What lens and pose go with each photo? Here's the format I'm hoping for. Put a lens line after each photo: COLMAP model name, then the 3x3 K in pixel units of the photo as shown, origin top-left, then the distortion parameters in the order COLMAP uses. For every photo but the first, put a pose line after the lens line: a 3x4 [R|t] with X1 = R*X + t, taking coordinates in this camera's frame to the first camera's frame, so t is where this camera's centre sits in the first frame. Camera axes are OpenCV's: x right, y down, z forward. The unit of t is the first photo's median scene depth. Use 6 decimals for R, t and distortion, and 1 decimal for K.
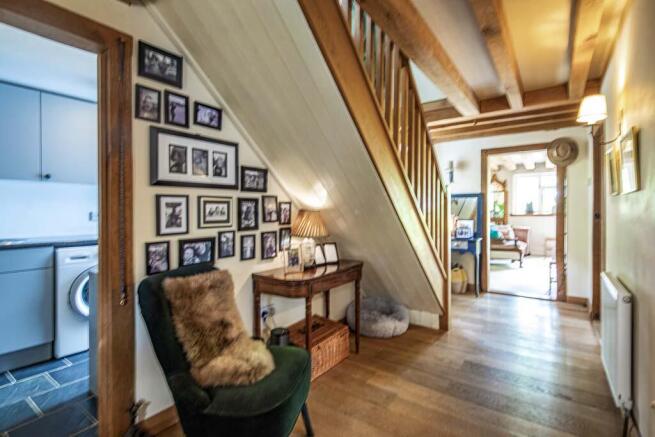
lens RADIAL K [[315.2, 0, 327.2], [0, 315.2, 212.8], [0, 0, 1]] dist [0.001642, 0.000094]
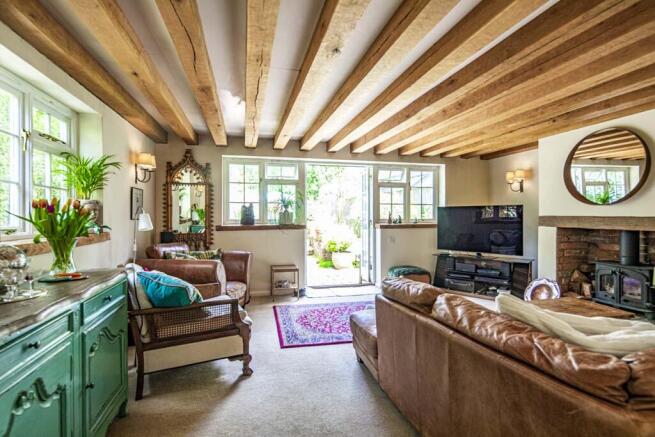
lens RADIAL K [[315.2, 0, 326.3], [0, 315.2, 218.1], [0, 0, 1]] dist [0.001642, 0.000094]
pose [[0.646236, 0.001906, 0.763136, 0.295222], [0.003199, 0.999981, -0.005206, -0.006614], [-0.763131, 0.005806, 0.646217, 0.517692]]
